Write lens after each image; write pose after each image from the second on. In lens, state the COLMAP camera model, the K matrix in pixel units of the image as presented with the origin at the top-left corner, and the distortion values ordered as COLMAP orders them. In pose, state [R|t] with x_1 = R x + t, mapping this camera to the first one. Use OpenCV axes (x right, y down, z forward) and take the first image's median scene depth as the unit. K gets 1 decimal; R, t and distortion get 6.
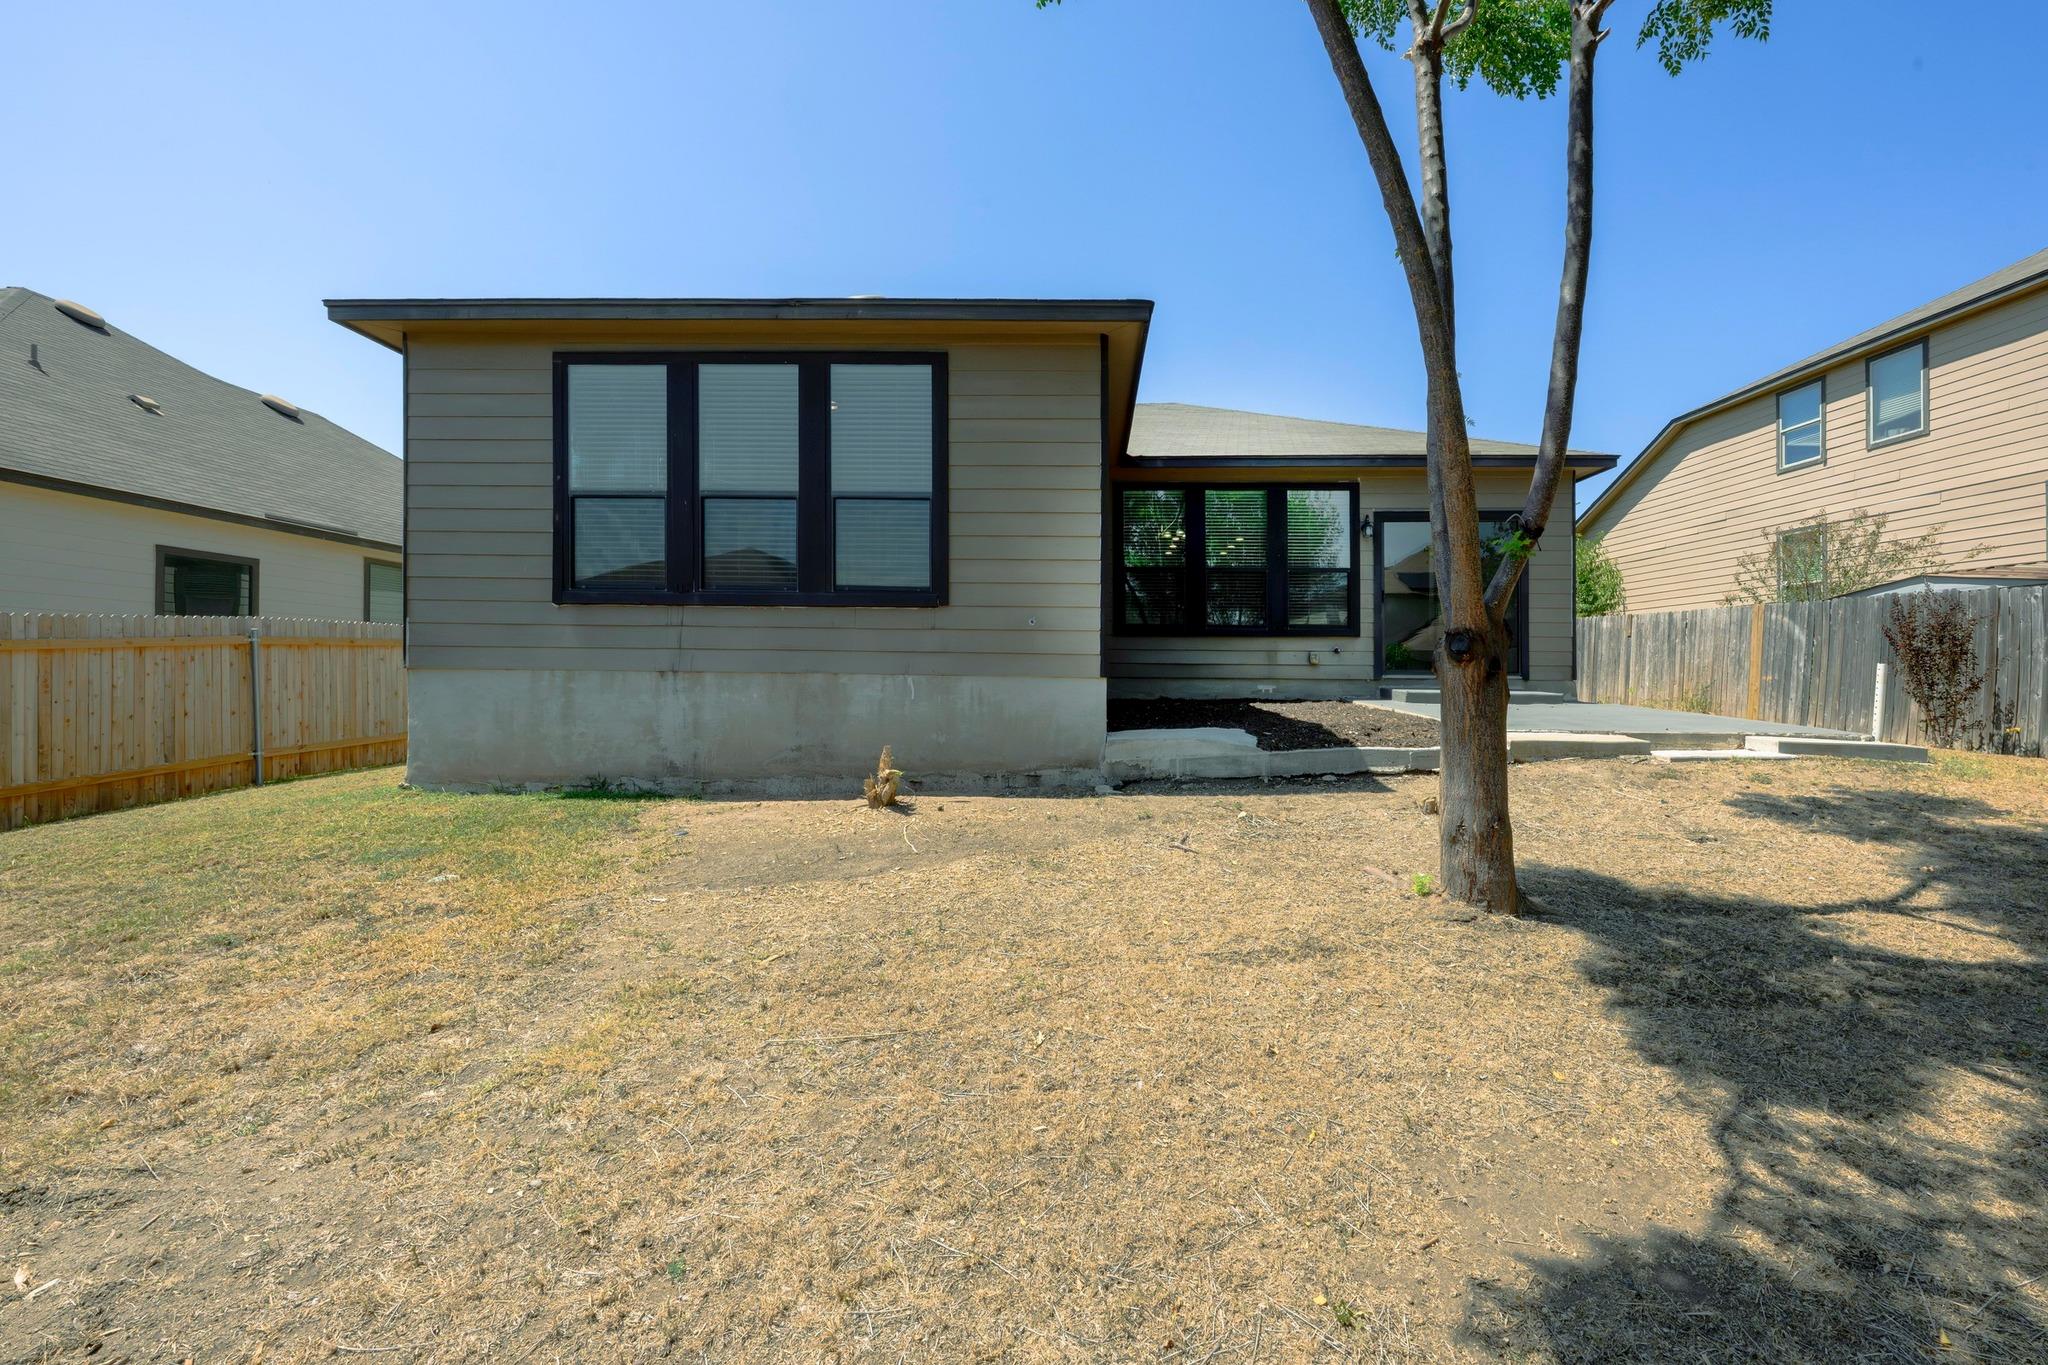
lens RADIAL K [[815.7, 0, 1027.9], [0, 815.7, 679.9], [0, 0, 1]] dist [-0.000190, -0.000420]
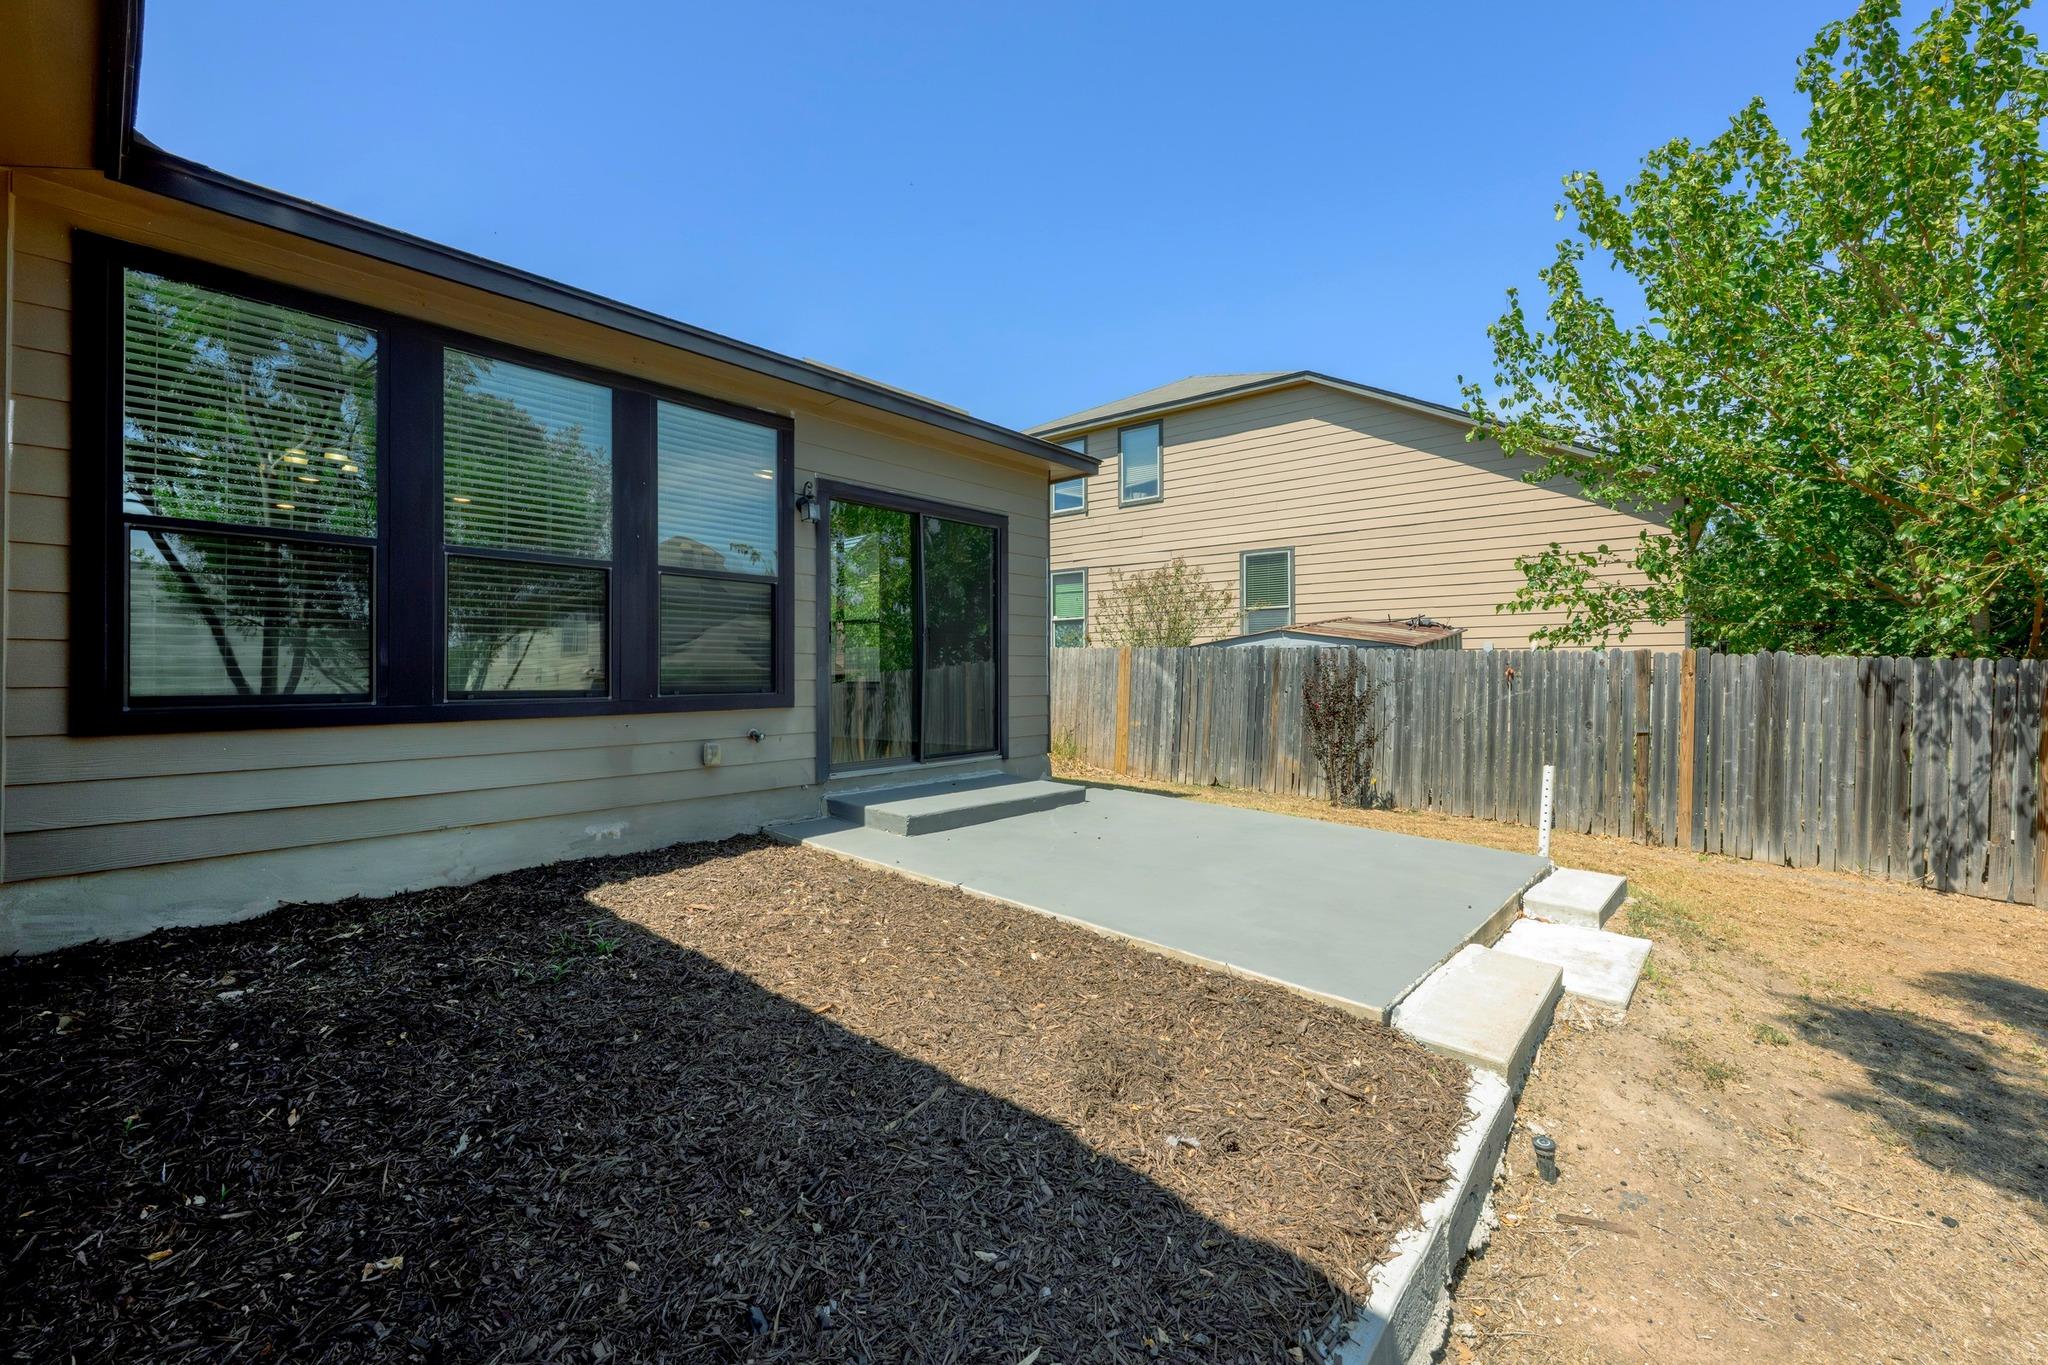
lens RADIAL K [[815.7, 0, 1051.0], [0, 815.7, 659.1], [0, 0, 1]] dist [-0.000190, -0.000420]
pose [[0.626205, 0.003837, 0.779649, 0.088301], [0.014407, 0.999760, -0.016491, -0.066365], [-0.779525, 0.021559, 0.626000, 0.488796]]
